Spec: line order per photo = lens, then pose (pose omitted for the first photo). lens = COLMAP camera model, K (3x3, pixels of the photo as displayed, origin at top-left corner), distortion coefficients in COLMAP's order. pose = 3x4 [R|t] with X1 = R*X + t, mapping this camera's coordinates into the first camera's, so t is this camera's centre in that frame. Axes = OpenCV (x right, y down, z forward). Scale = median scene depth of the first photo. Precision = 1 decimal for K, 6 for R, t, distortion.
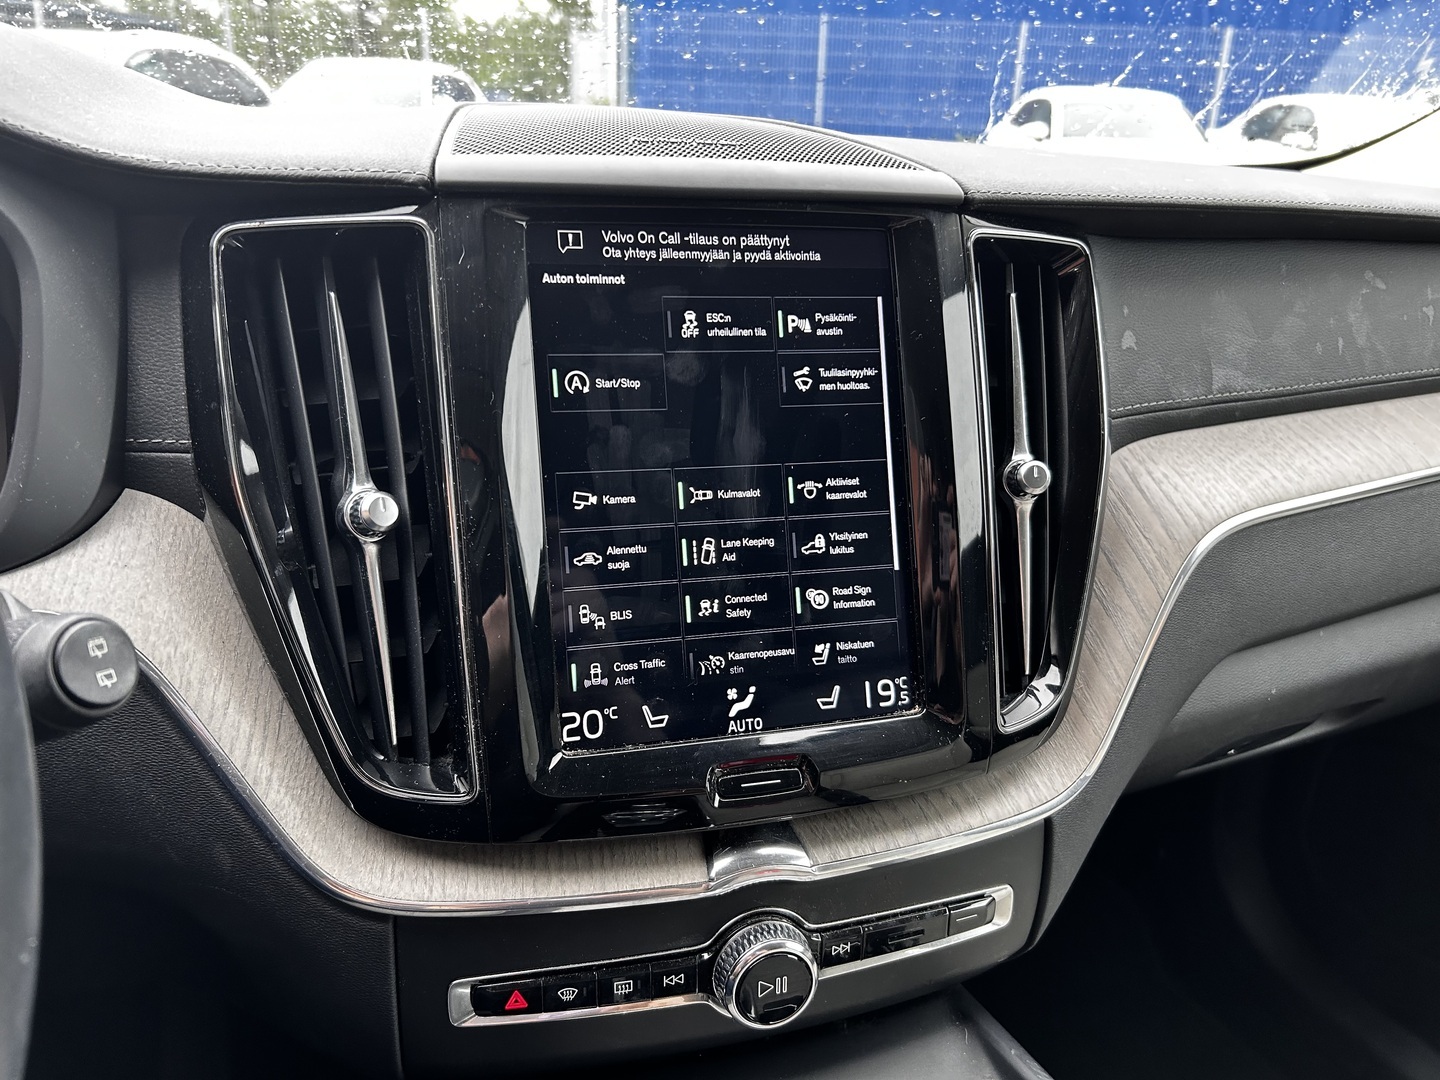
lens RADIAL K [[1073.5, 0, 716.3], [0, 1073.5, 543.7], [0, 0, 1]] dist [0.010688, -0.021499]
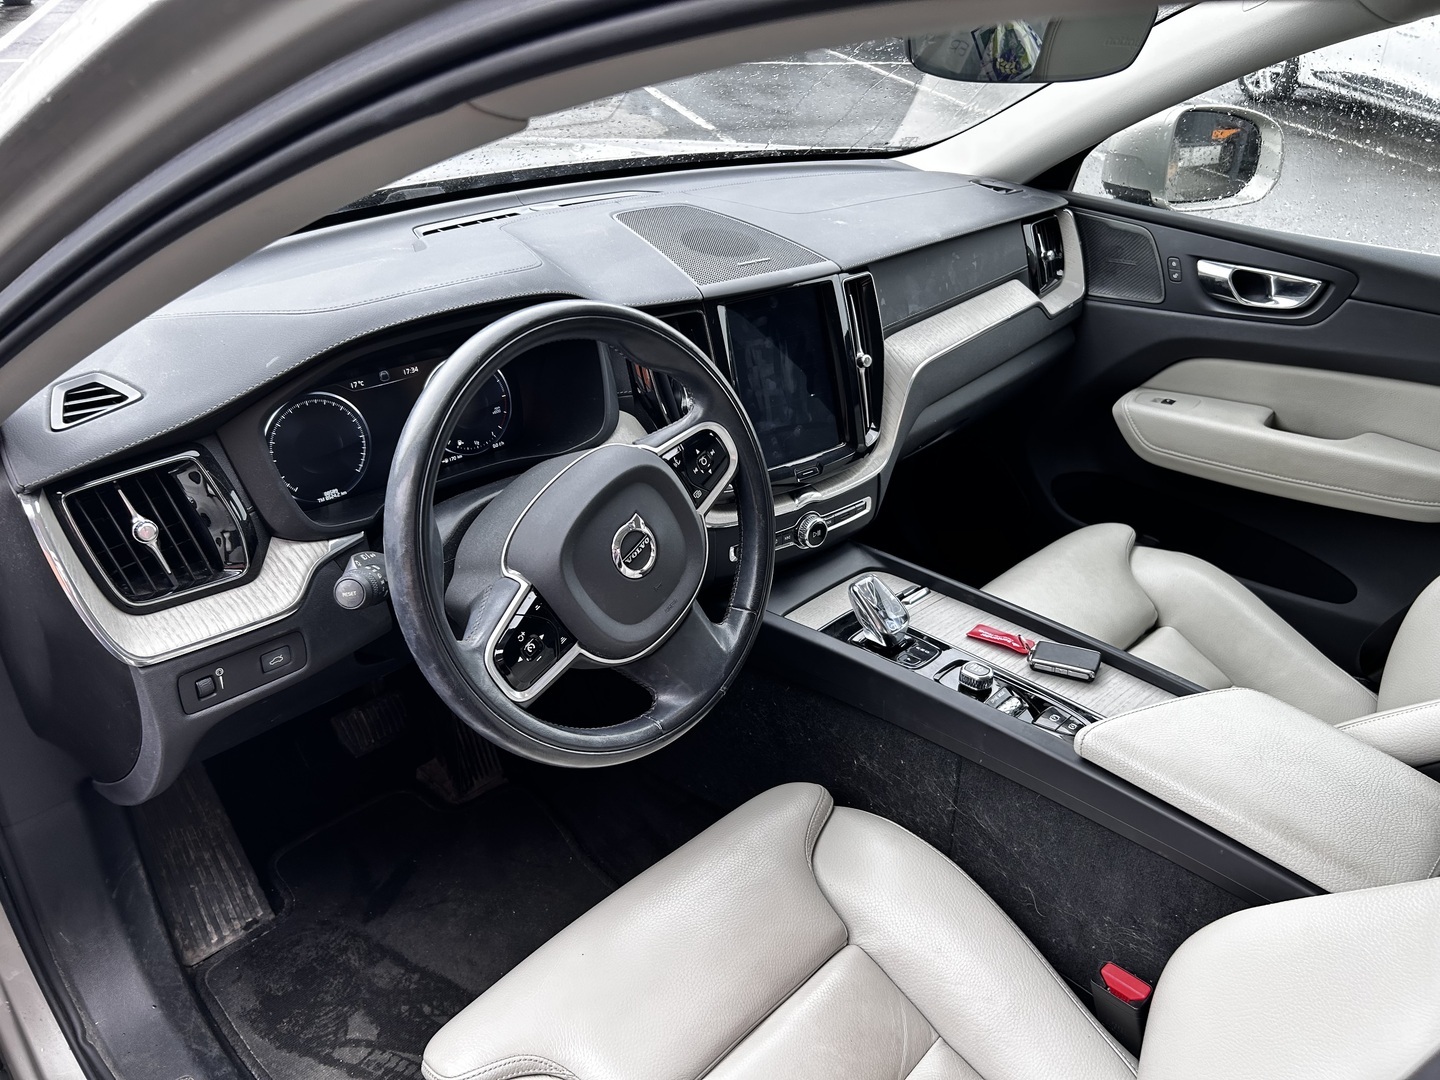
lens RADIAL K [[1073.5, 0, 717.3], [0, 1073.5, 534.5], [0, 0, 1]] dist [0.010688, -0.021499]
pose [[0.930987, -0.179020, 0.318142, -1.239609], [0.112672, 0.969864, 0.216030, -0.315347], [-0.347229, -0.165276, 0.923101, -1.861058]]
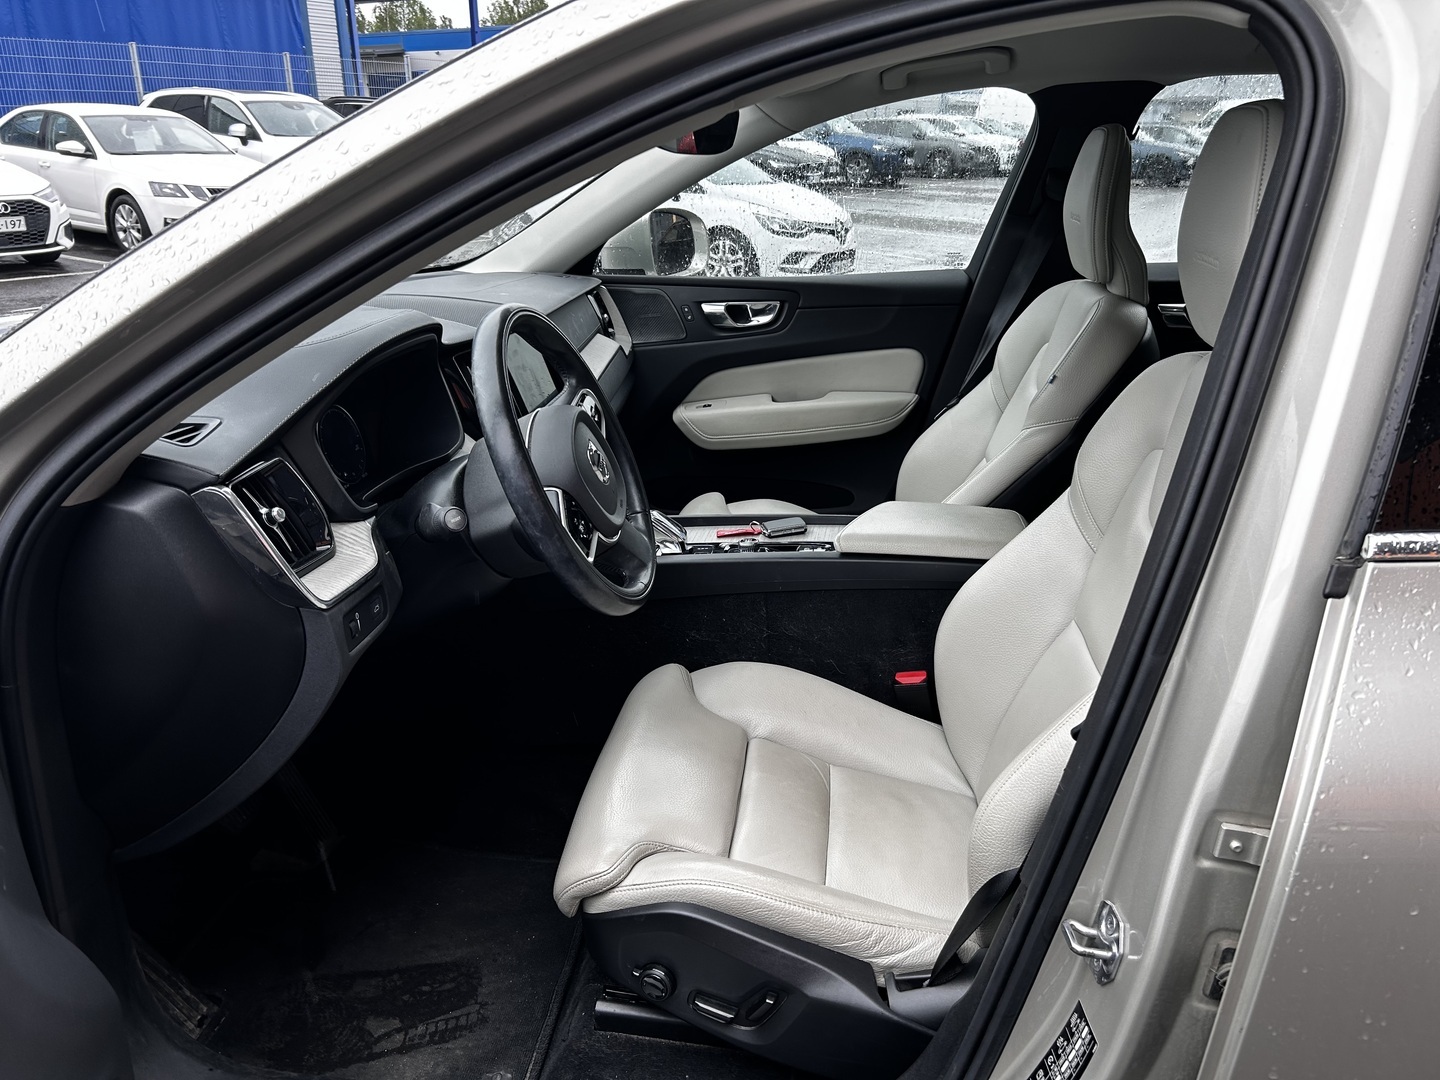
lens RADIAL K [[1073.5, 0, 721.9], [0, 1073.5, 539.0], [0, 0, 1]] dist [0.010688, -0.021499]
pose [[0.515269, -0.324918, 0.793049, -3.066314], [0.297503, 0.935617, 0.190032, -0.117163], [-0.803735, 0.138016, 0.578758, -1.870472]]
